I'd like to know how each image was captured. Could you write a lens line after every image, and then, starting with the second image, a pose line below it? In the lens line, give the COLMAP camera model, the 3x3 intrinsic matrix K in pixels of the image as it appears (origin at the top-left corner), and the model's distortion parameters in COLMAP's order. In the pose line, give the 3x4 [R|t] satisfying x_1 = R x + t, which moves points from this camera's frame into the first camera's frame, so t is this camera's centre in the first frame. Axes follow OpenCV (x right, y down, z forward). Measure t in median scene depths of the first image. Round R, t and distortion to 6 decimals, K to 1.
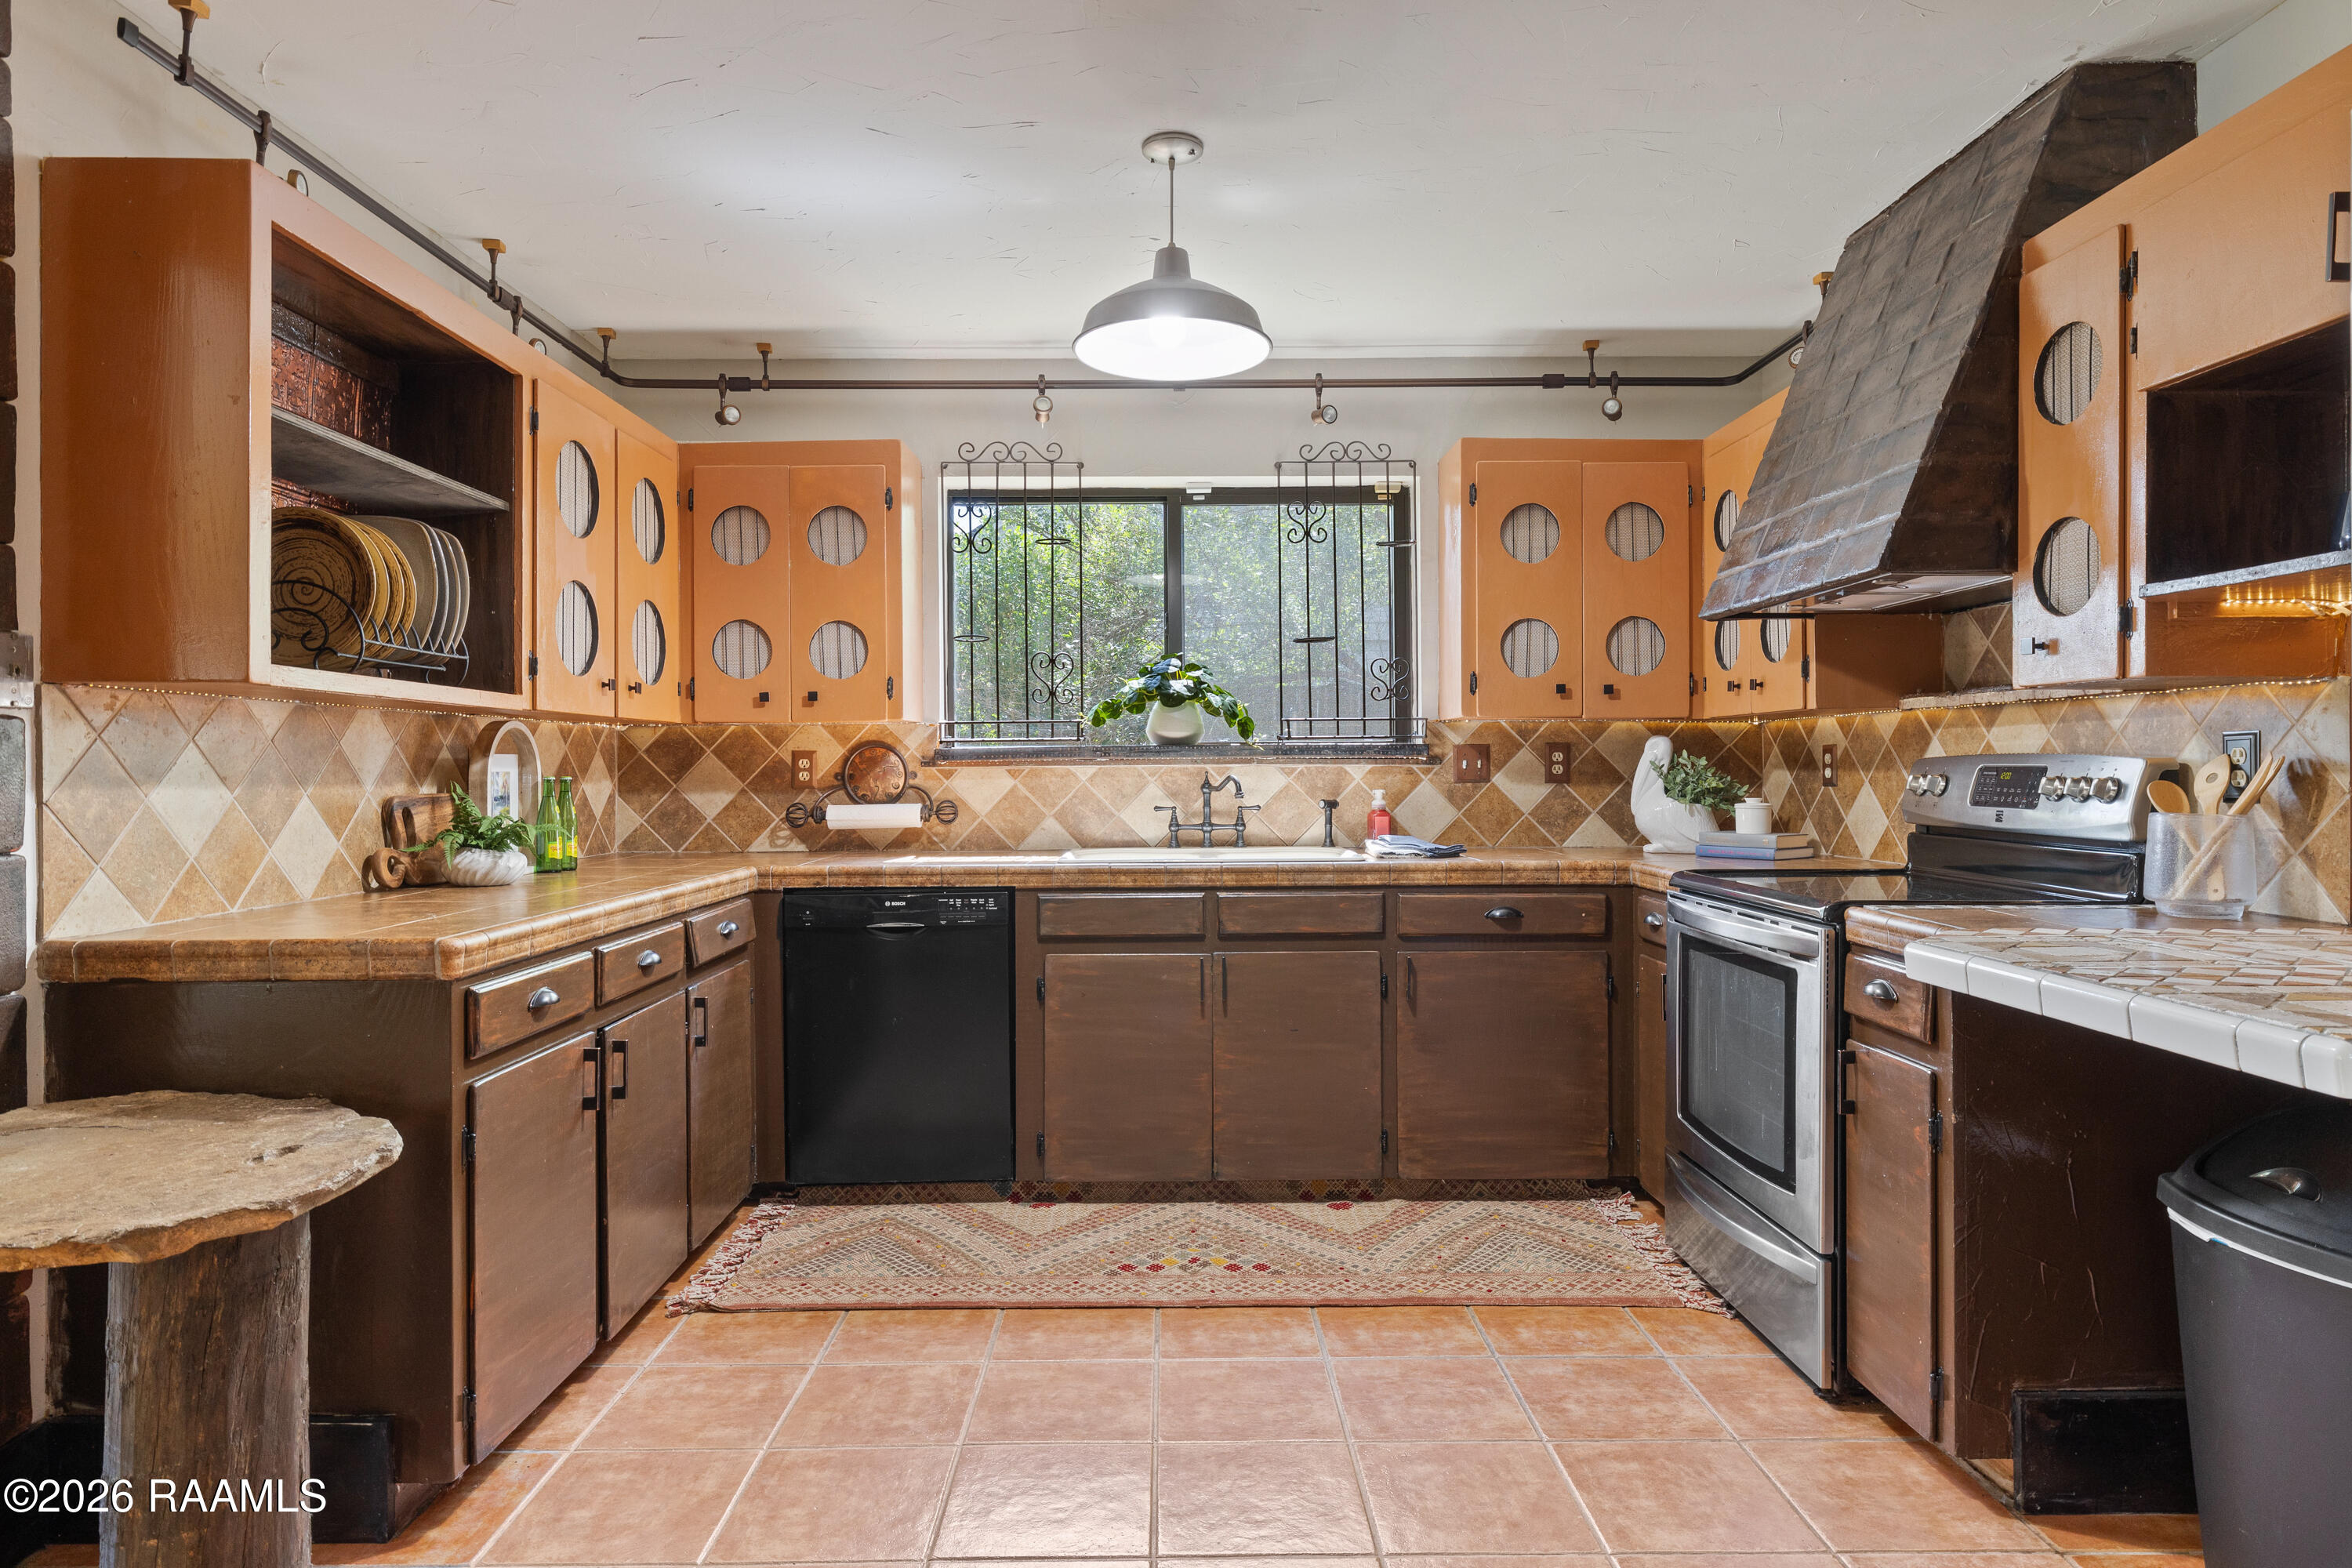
lens RADIAL K [[1360.4, 0, 1176.7], [0, 1360.4, 771.2], [0, 0, 1]] dist [0.004787, -0.001557]
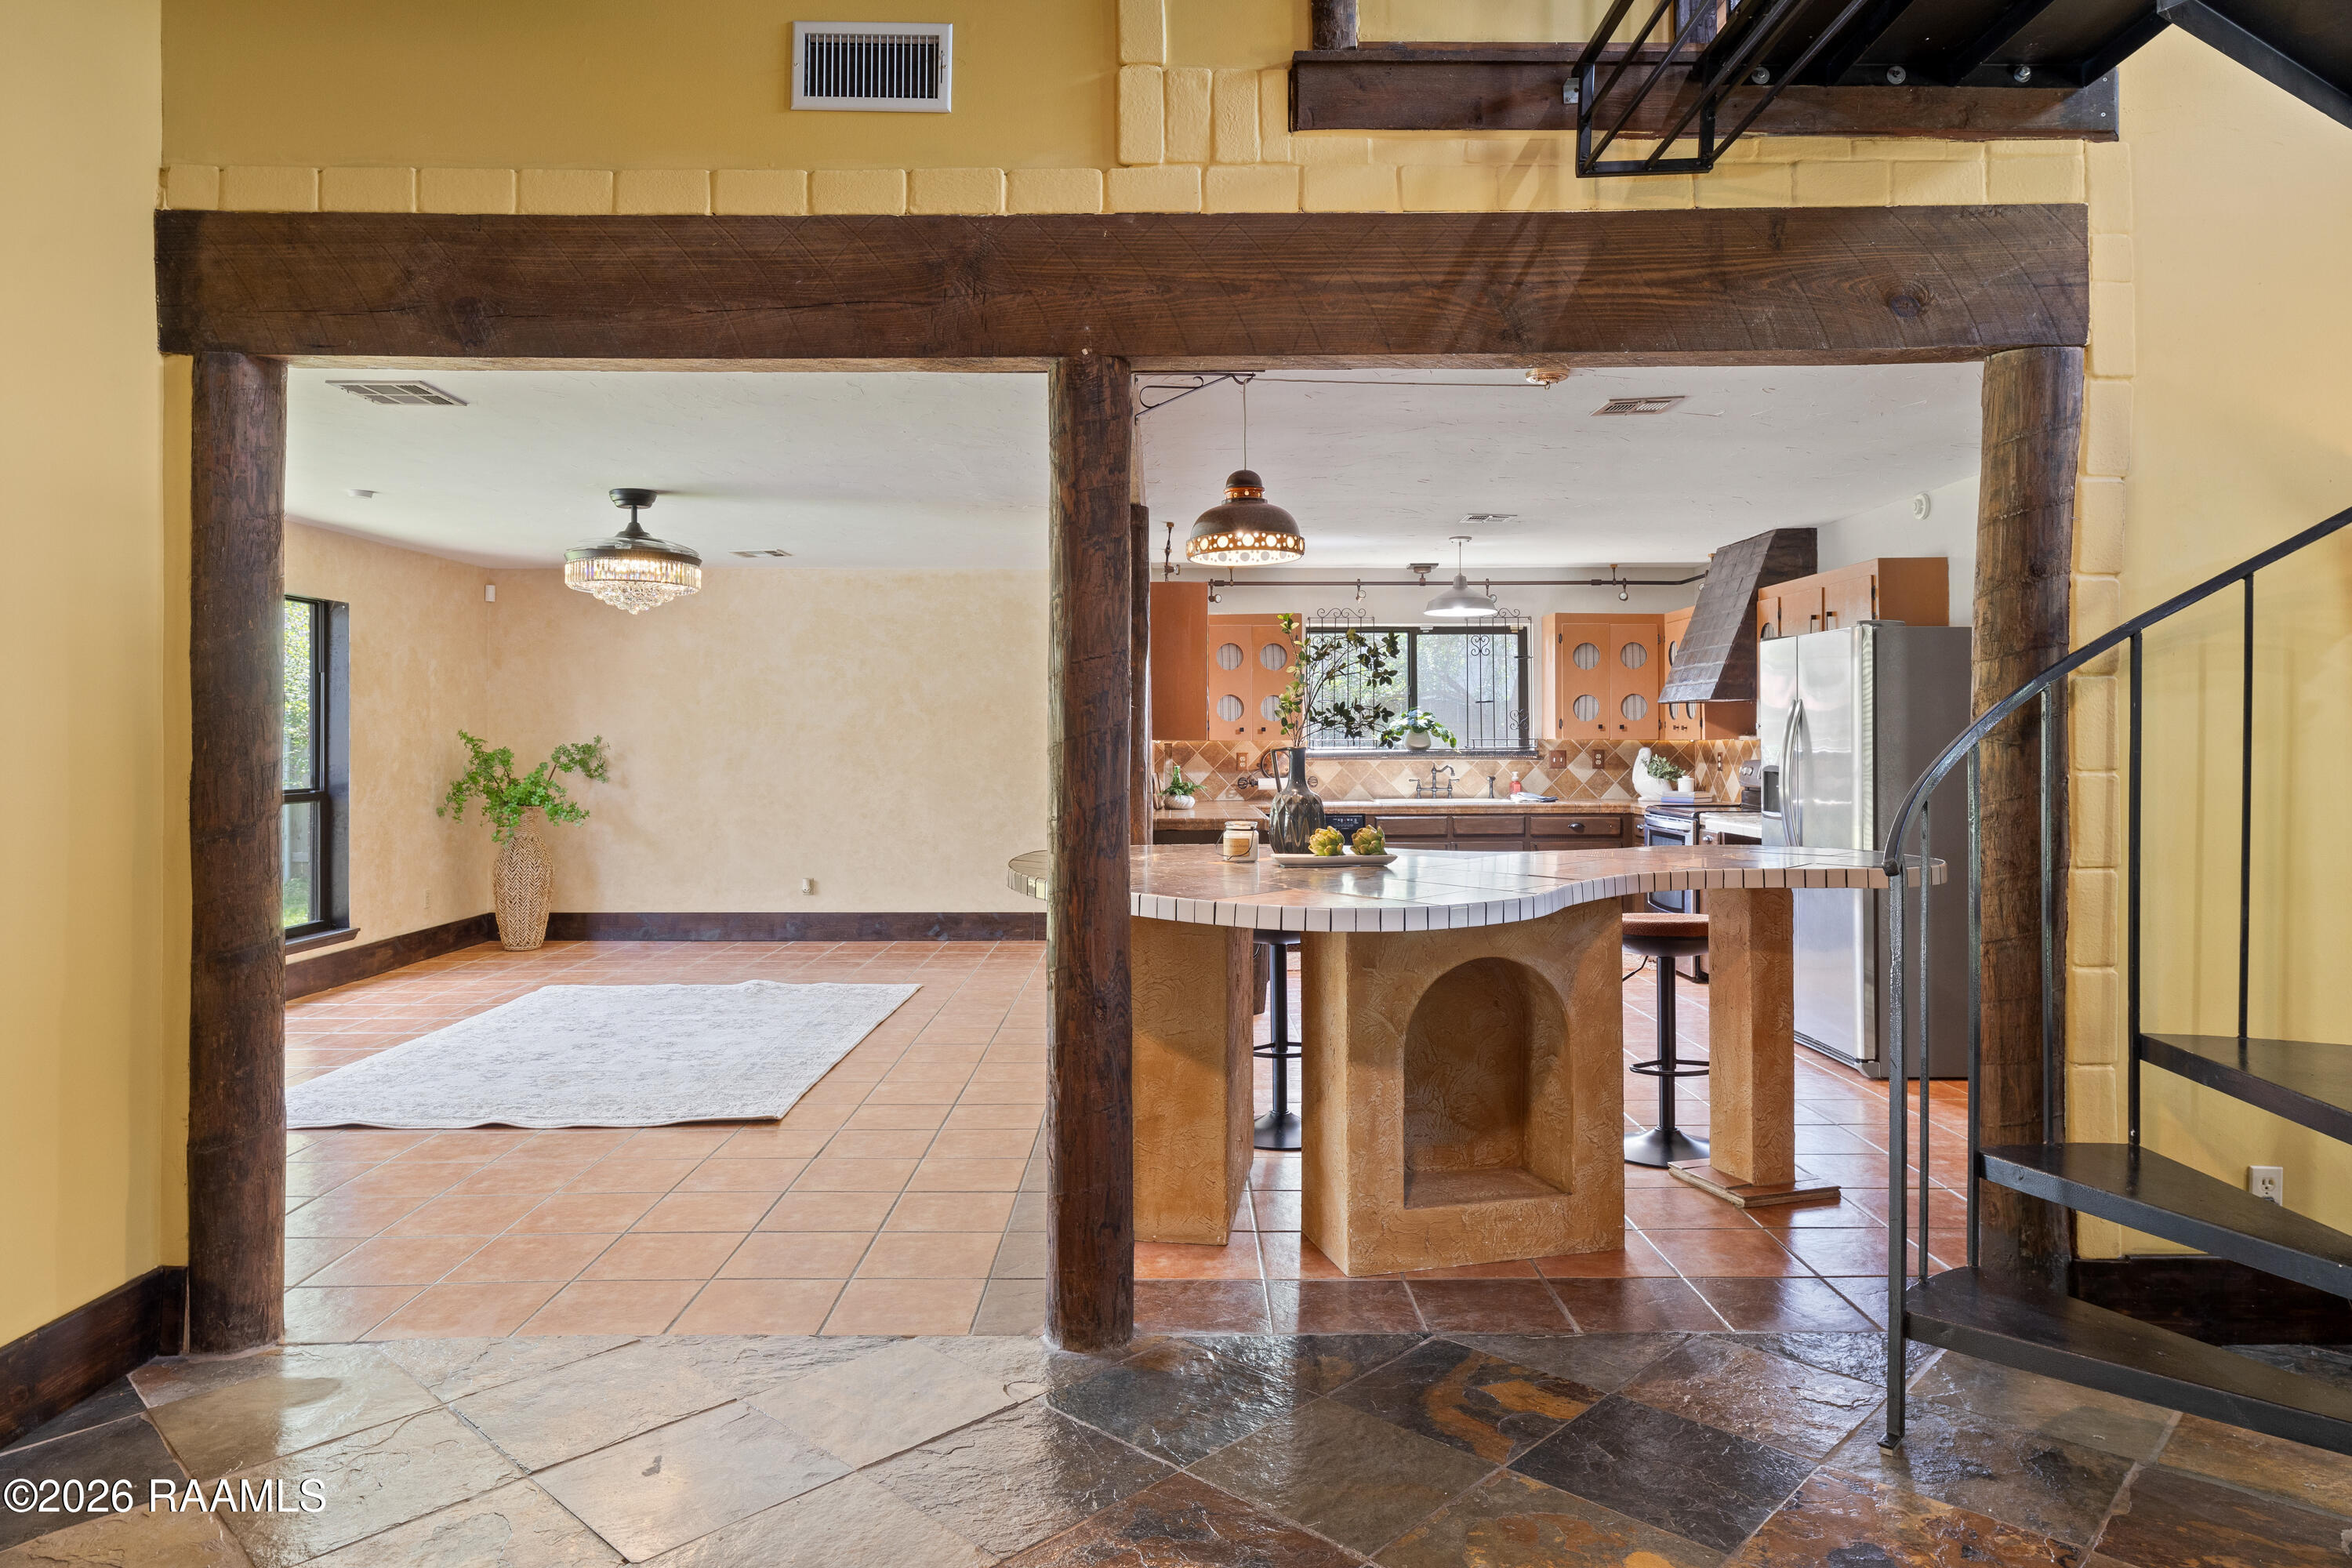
lens RADIAL K [[1424.6, 0, 1176.6], [0, 1424.6, 728.3], [0, 0, 1]] dist [-0.000176, -0.000197]
pose [[0.999991, 0.001991, -0.003658, -0.419652], [-0.002038, 0.999915, -0.012844, -0.027912], [0.003632, 0.012851, 0.999911, -1.389962]]
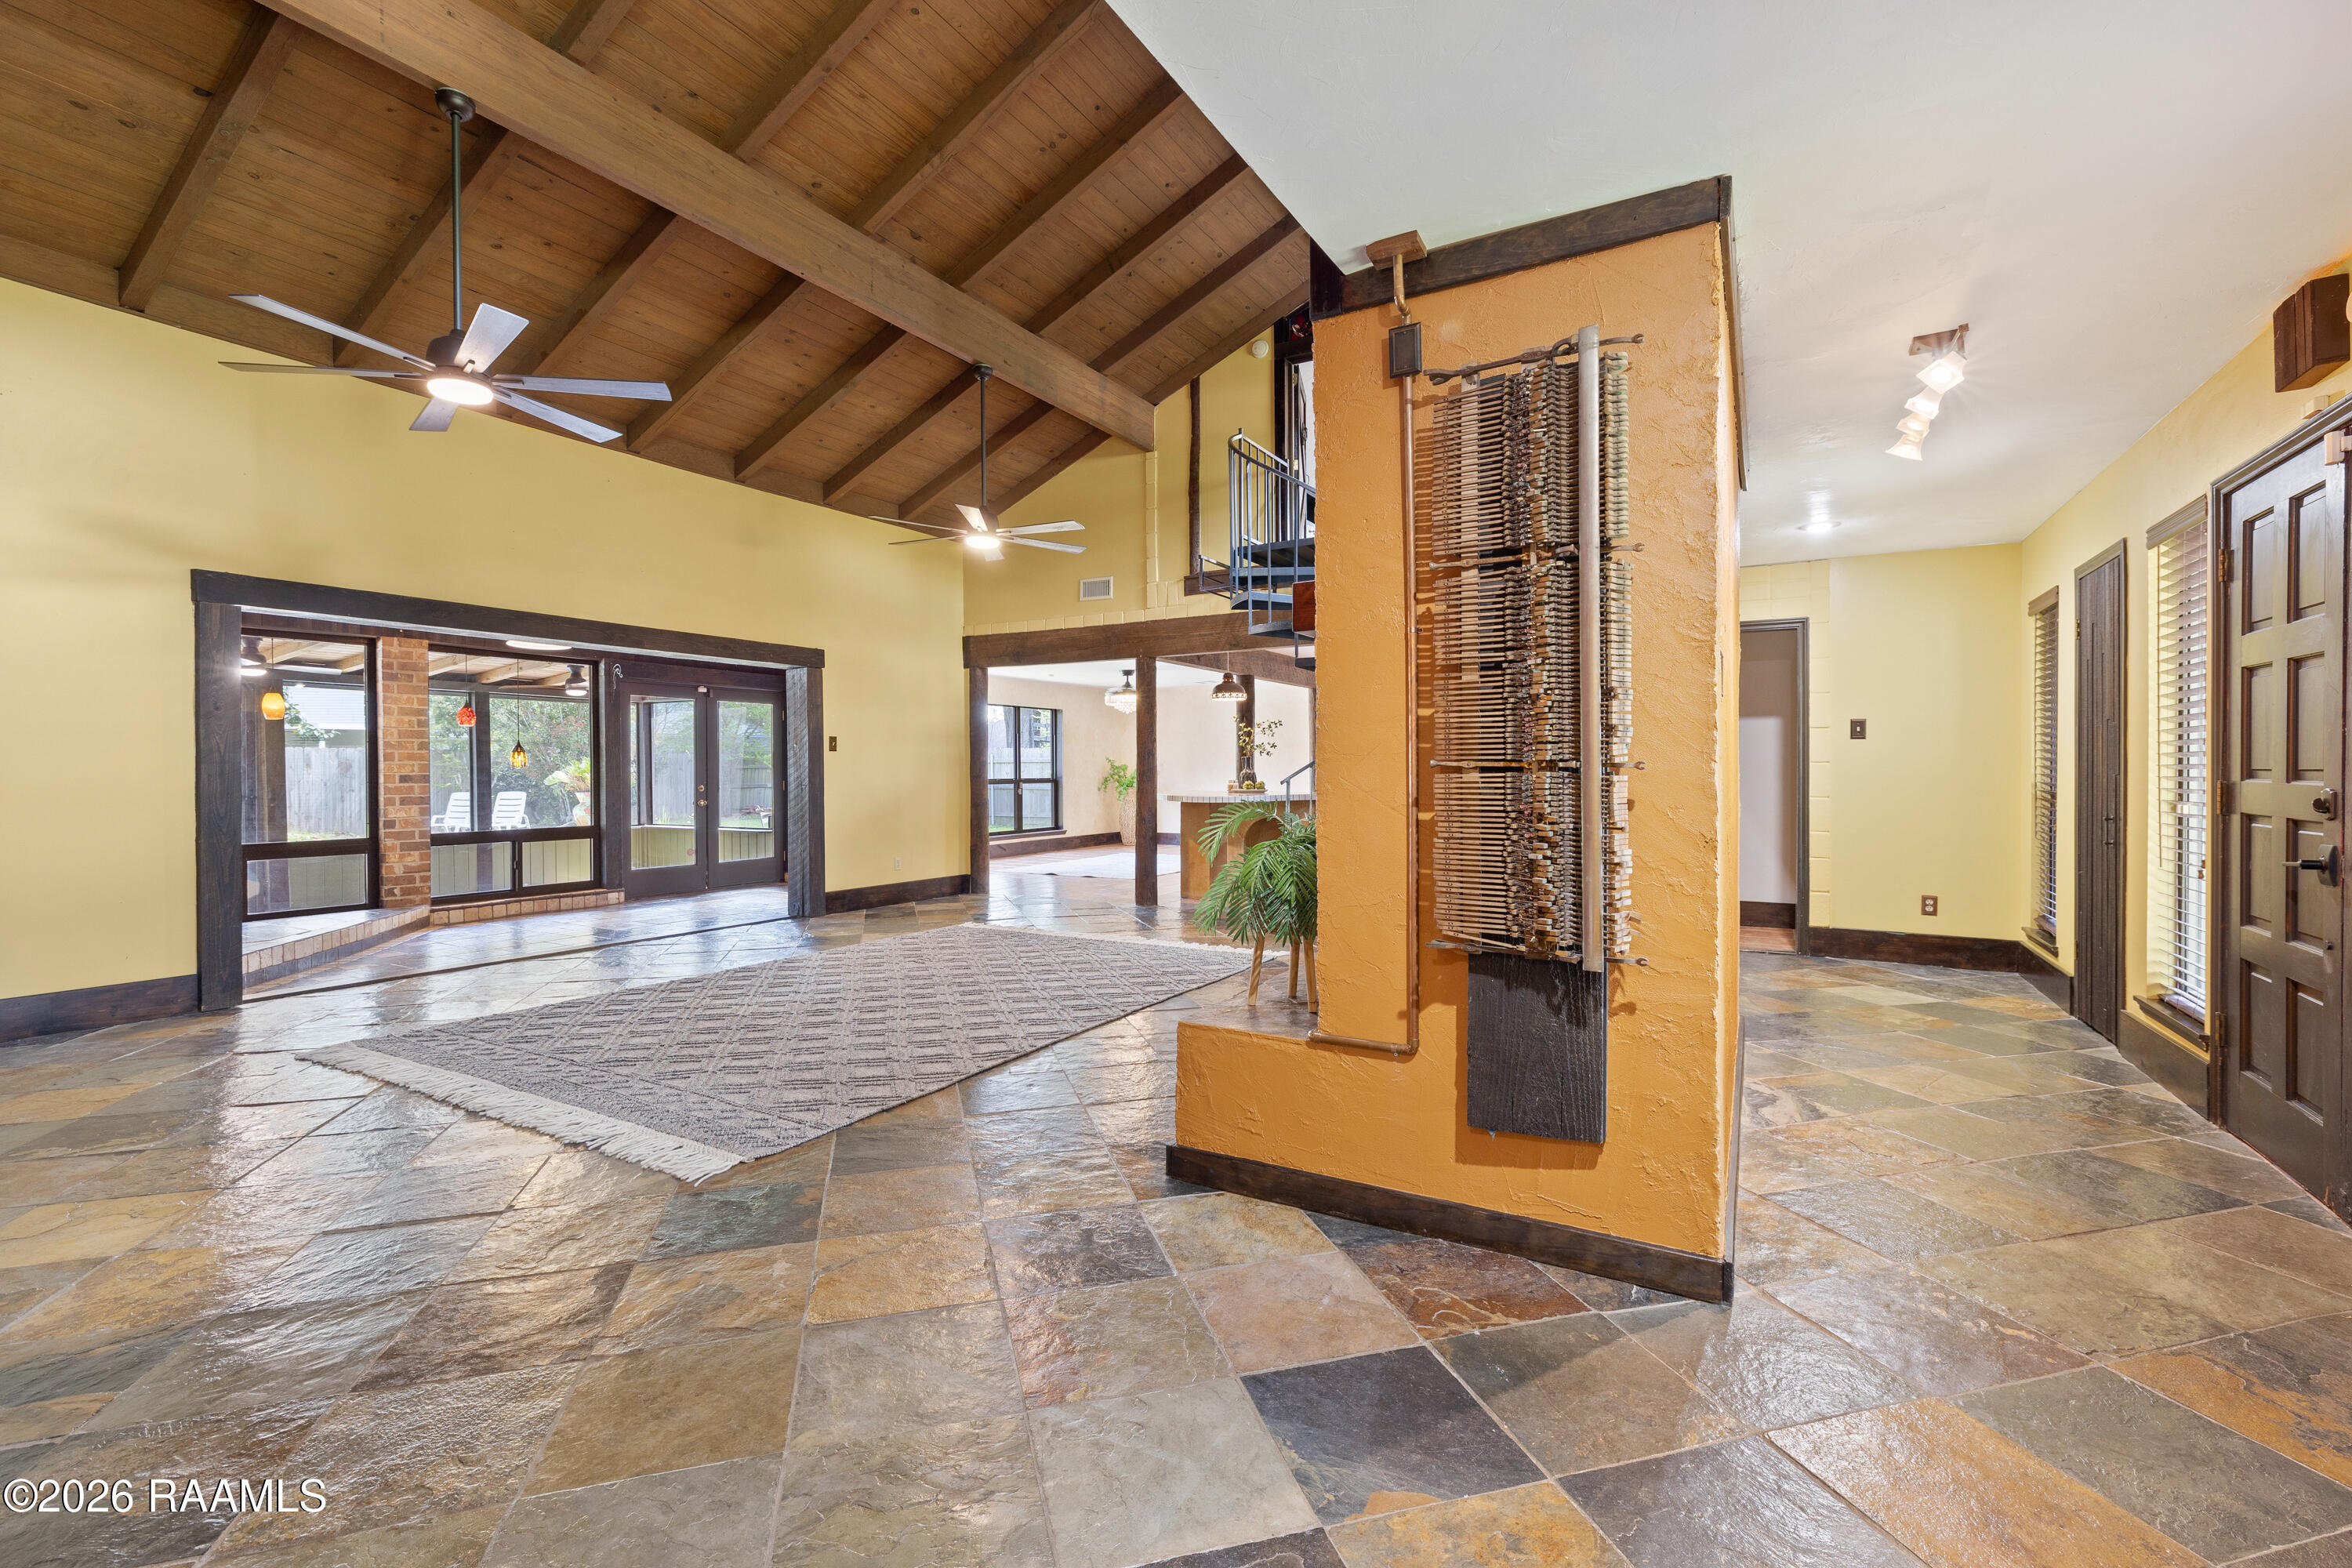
lens RADIAL K [[1012.6, 0, 1174.4], [0, 1012.6, 768.7], [0, 0, 1]] dist [0.003277, 0.000727]
pose [[0.862322, 0.001330, -0.506359, 0.780013], [-0.003370, 0.999989, -0.003112, 0.010808], [0.506350, 0.004390, 0.862317, -2.546543]]
